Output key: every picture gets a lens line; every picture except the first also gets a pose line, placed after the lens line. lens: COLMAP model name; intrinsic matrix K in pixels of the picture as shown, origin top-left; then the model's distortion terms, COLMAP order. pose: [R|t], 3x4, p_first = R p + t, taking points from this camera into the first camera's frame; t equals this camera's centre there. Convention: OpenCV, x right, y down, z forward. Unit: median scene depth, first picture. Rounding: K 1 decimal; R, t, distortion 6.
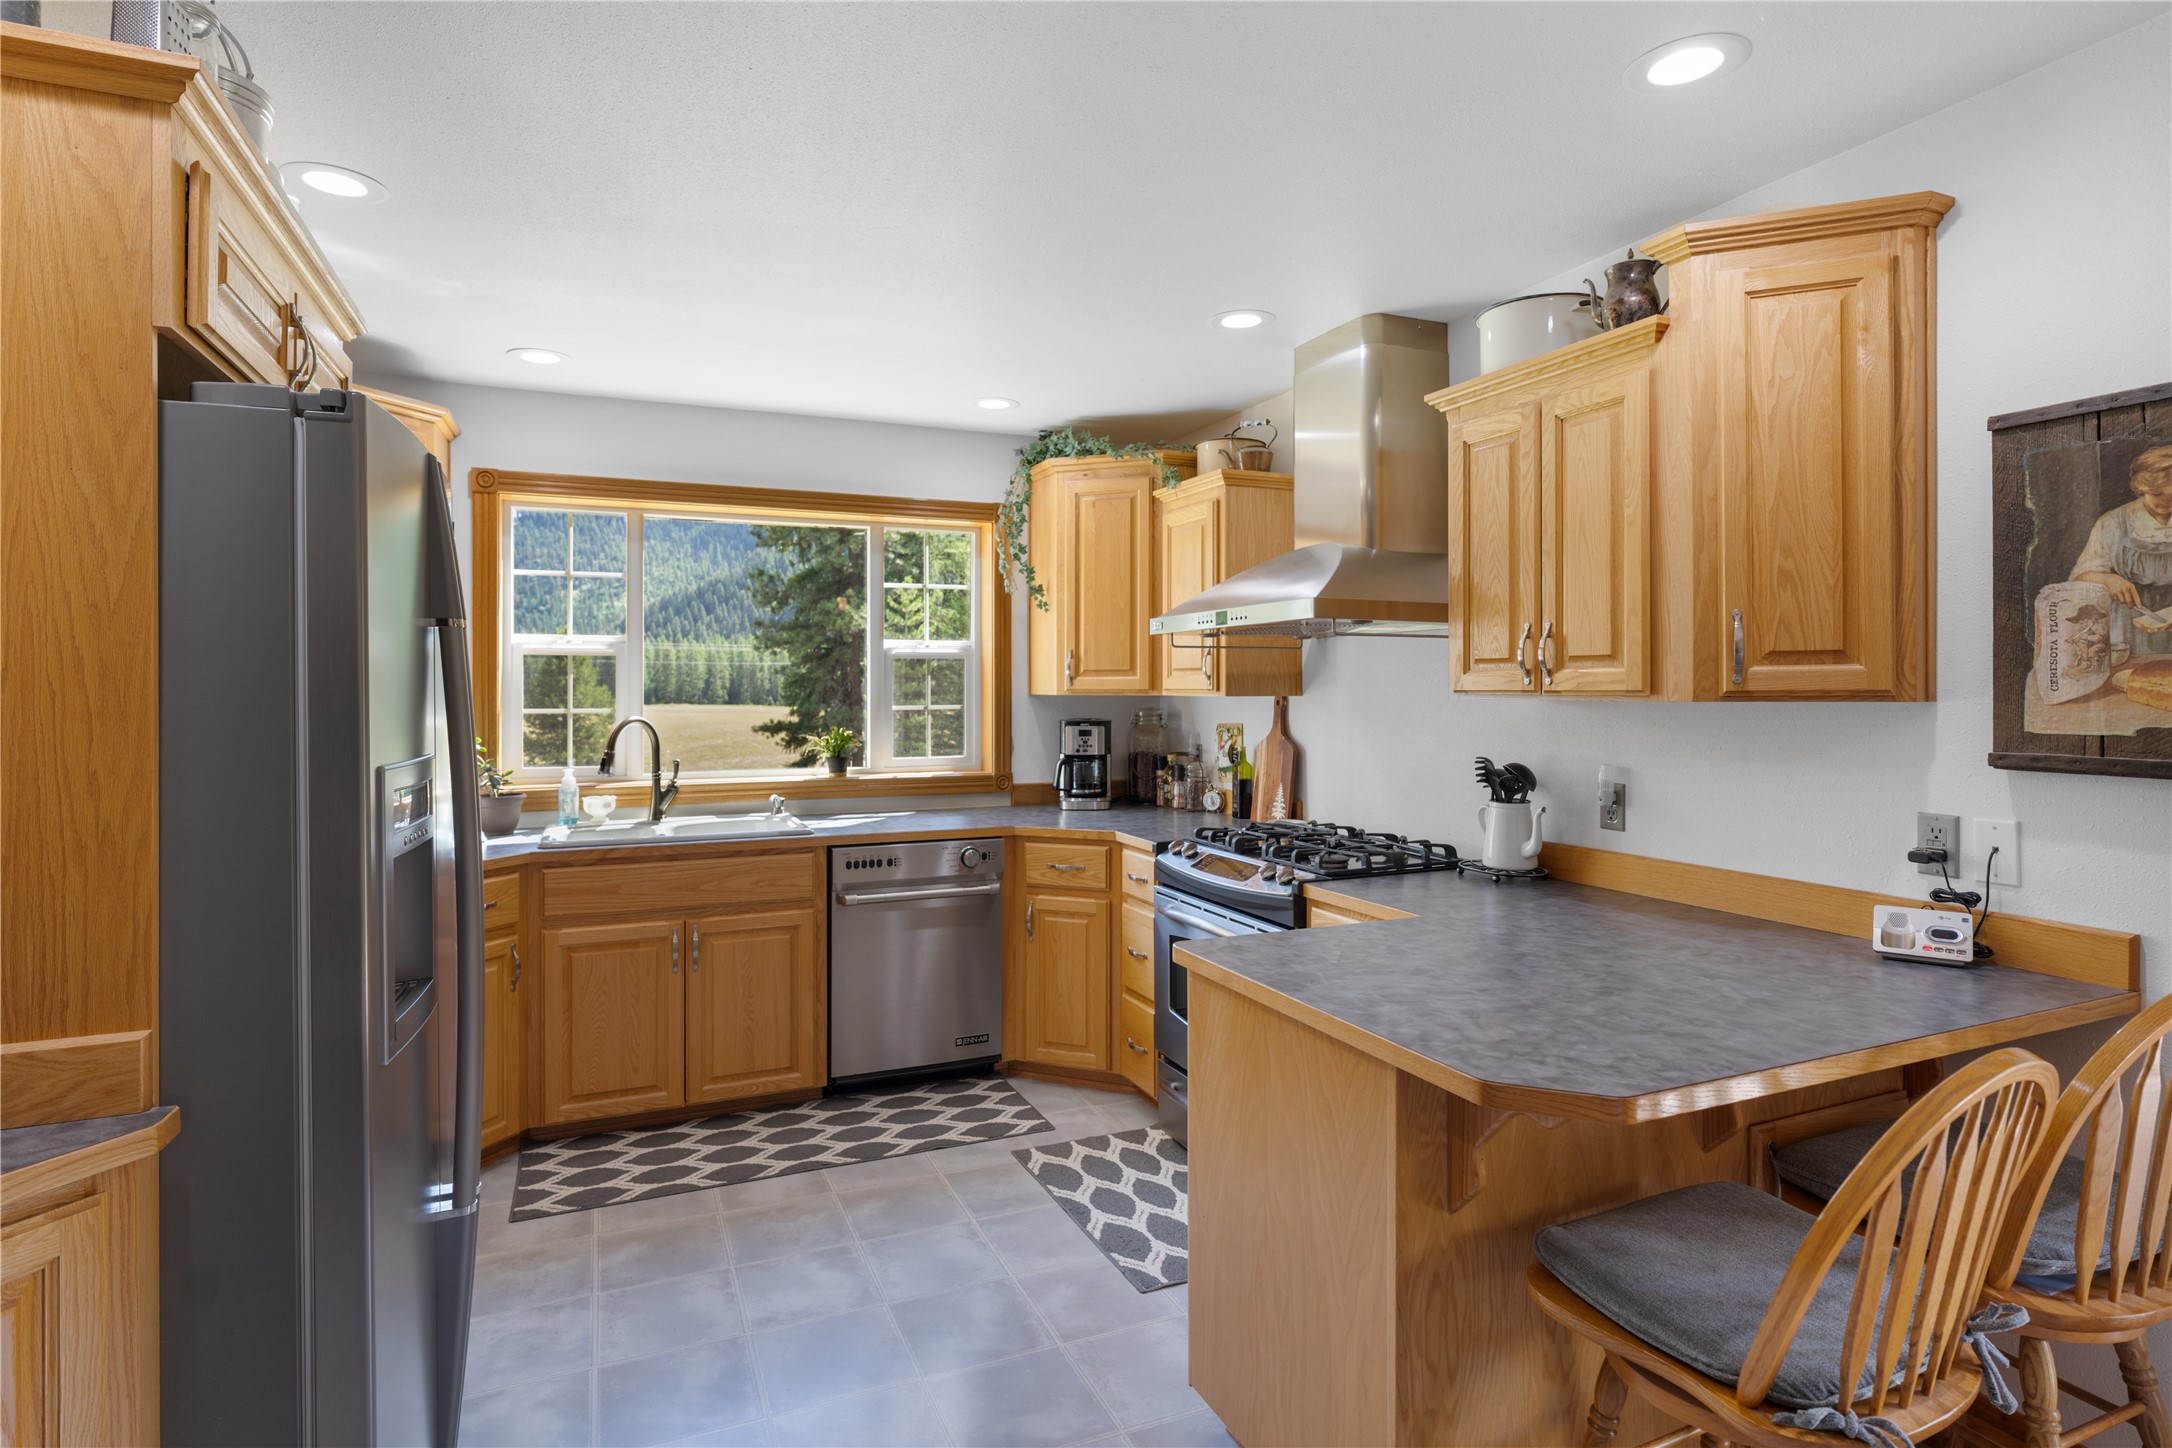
lens RADIAL K [[1124.1, 0, 1087.8], [0, 1124.1, 682.2], [0, 0, 1]] dist [-0.000272, -0.000151]
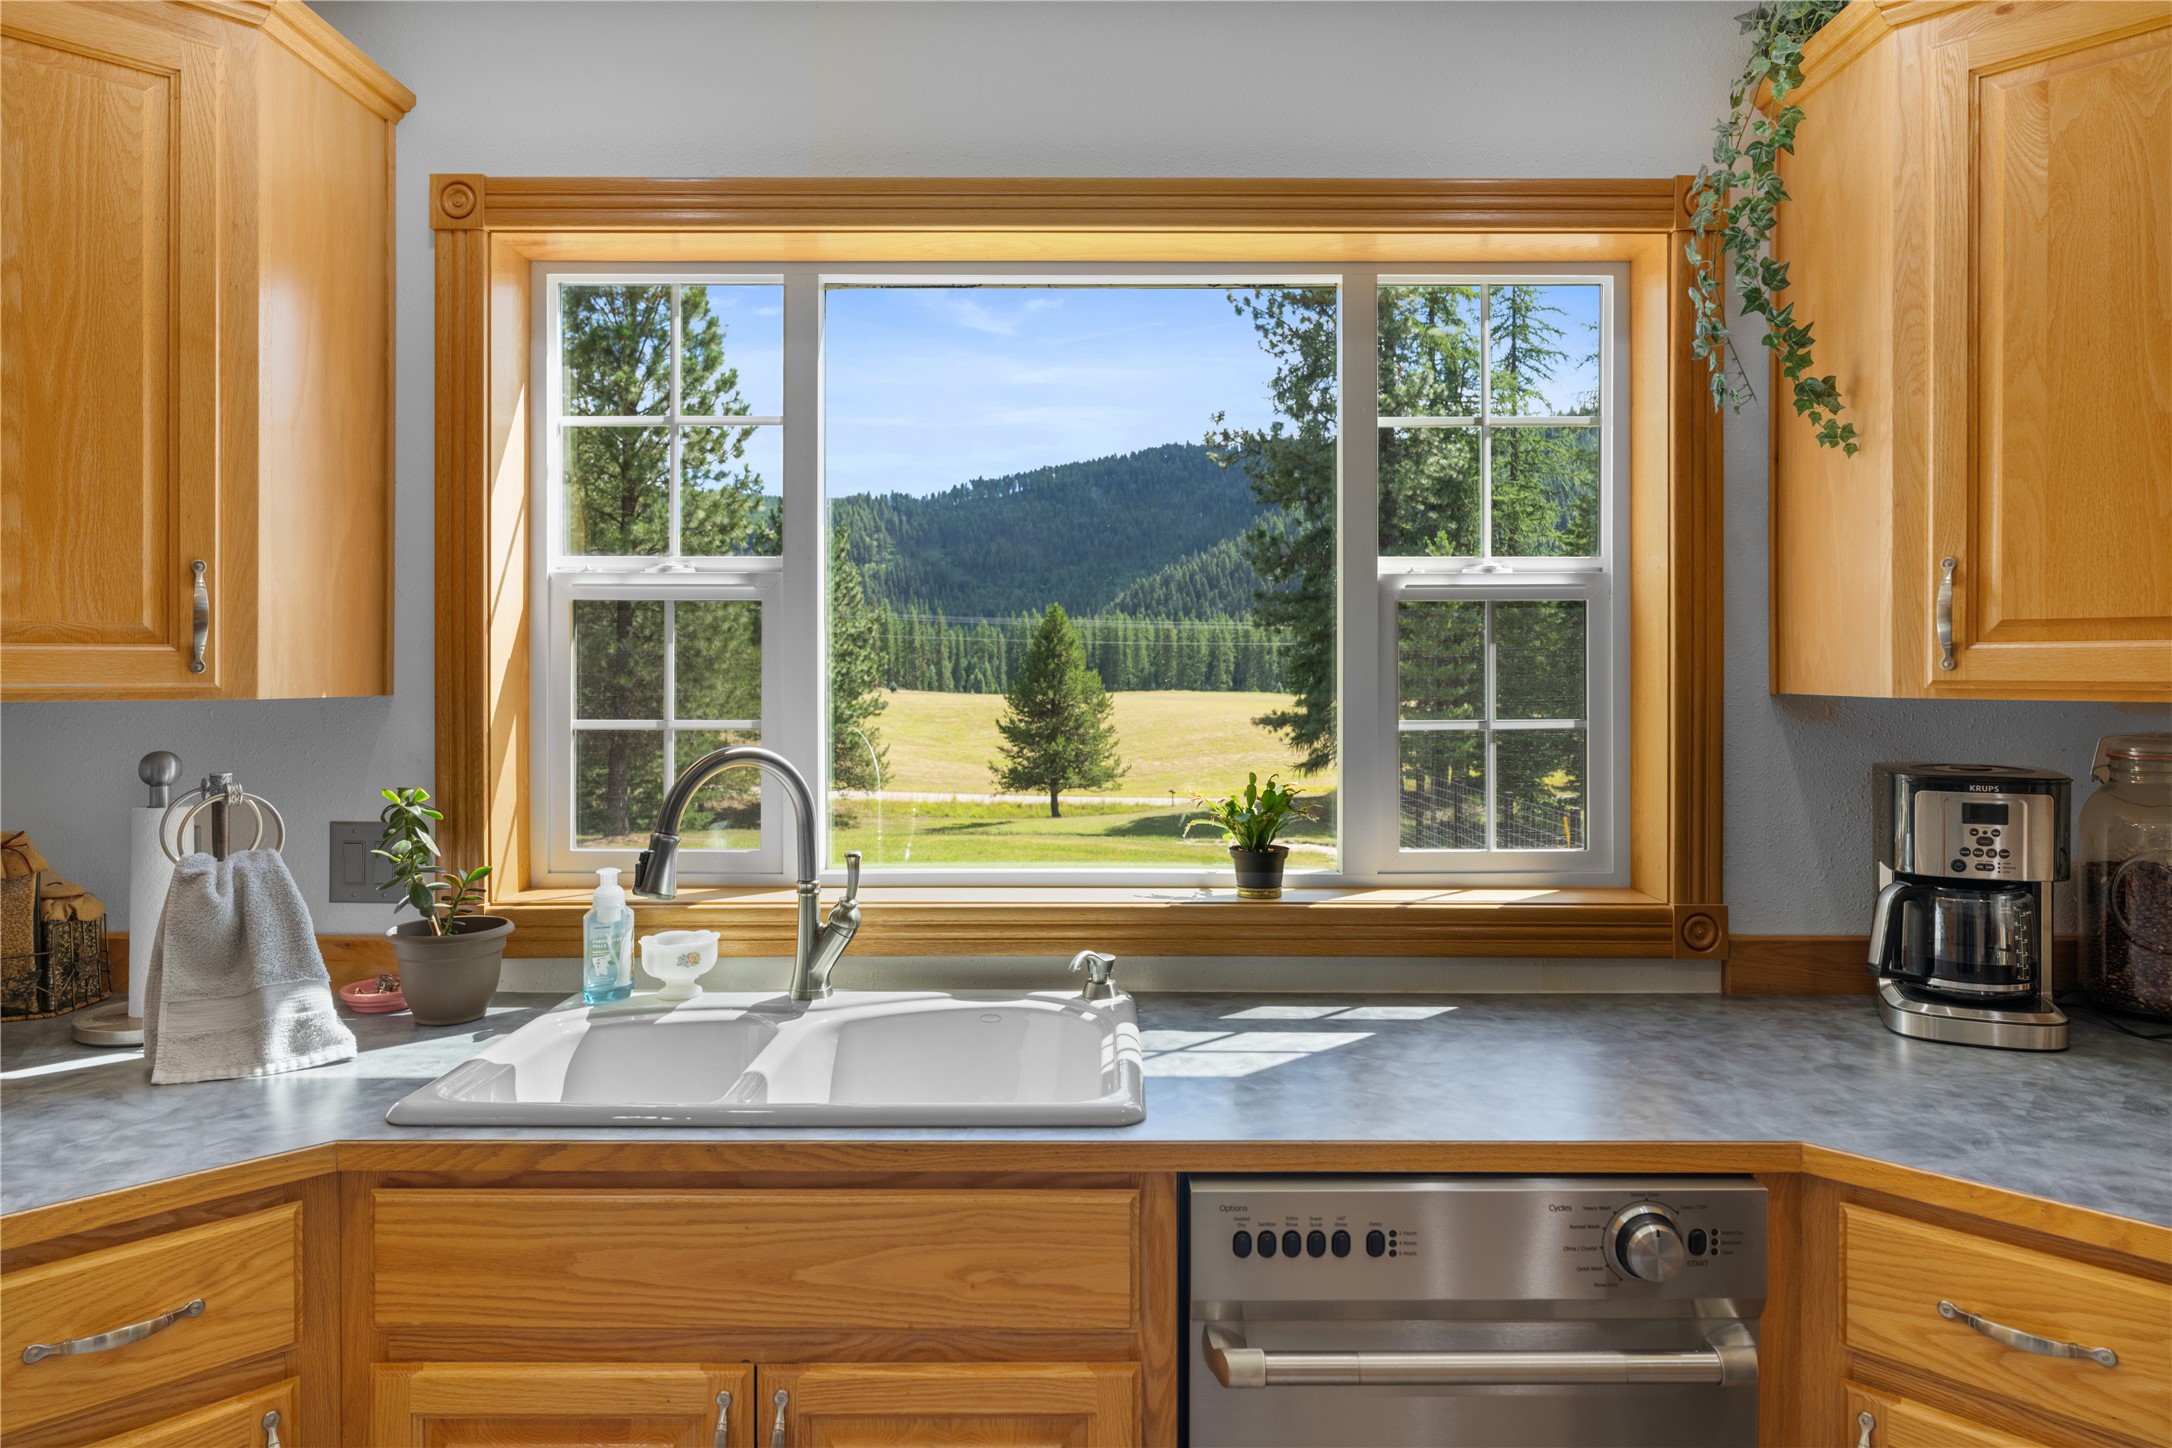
lens RADIAL K [[1333.9, 0, 1088.4], [0, 1333.9, 666.3], [0, 0, 1]] dist [-0.001897, 0.000069]
pose [[0.913823, -0.000202, -0.406113, -0.083417], [0.000300, 1.000000, 0.000179, 0.001761], [0.406113, -0.000285, 0.913823, 0.532004]]
